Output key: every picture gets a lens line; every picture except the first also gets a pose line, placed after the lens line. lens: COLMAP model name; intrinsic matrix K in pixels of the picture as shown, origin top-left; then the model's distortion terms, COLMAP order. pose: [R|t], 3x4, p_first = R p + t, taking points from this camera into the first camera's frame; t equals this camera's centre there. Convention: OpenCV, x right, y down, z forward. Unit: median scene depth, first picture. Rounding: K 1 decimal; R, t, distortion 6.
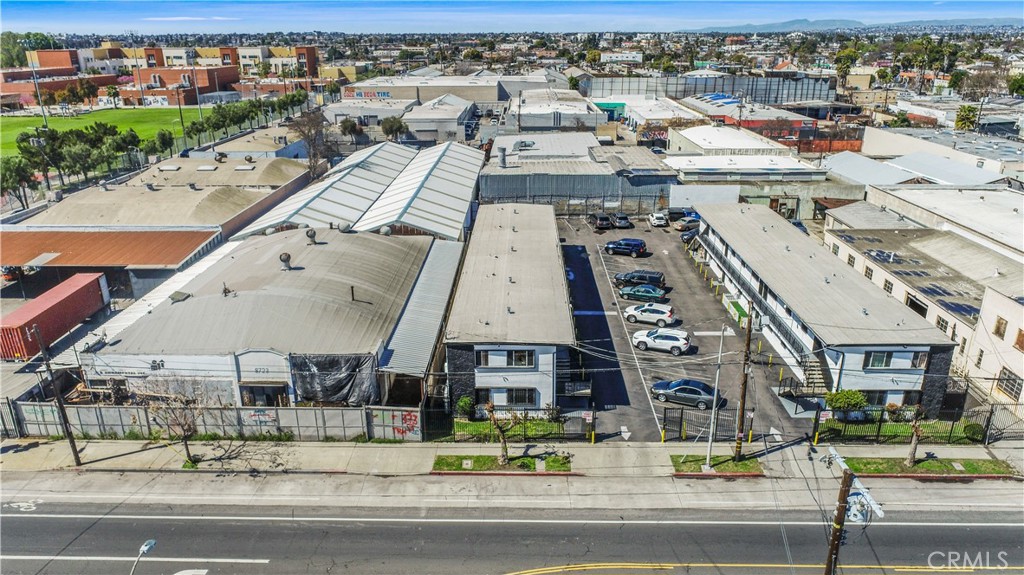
lens RADIAL K [[695.3, 0, 512.0], [0, 695.3, 287.5], [0, 0, 1]] dist [-0.010194, 0.002482]
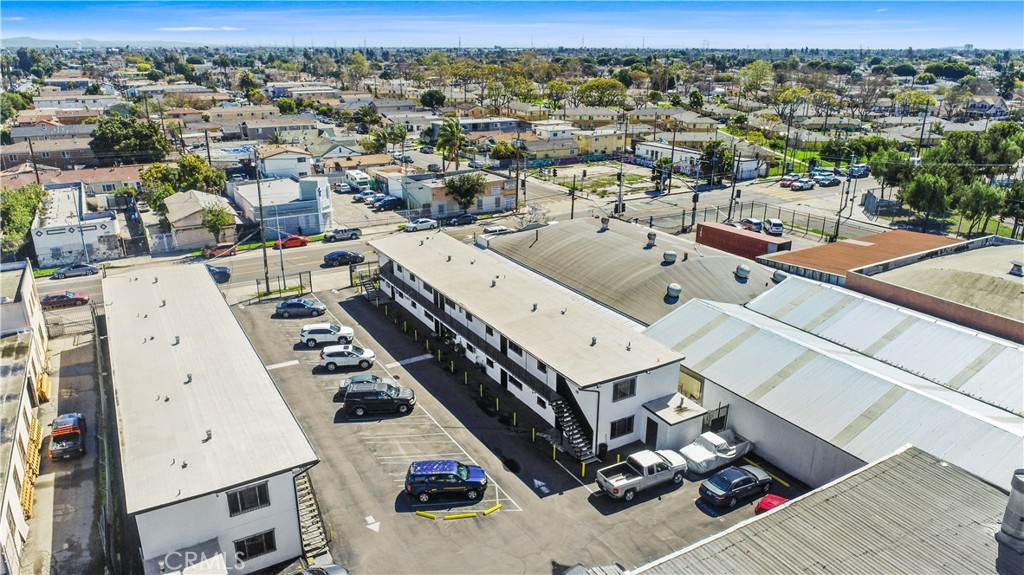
lens RADIAL K [[695.3, 0, 512.0], [0, 695.3, 287.5], [0, 0, 1]] dist [-0.010194, 0.002482]
pose [[-0.850560, 0.176422, -0.495402, 0.354172], [-0.177026, 0.791011, 0.585631, -0.481468], [0.495187, 0.585813, -0.641571, 1.285988]]
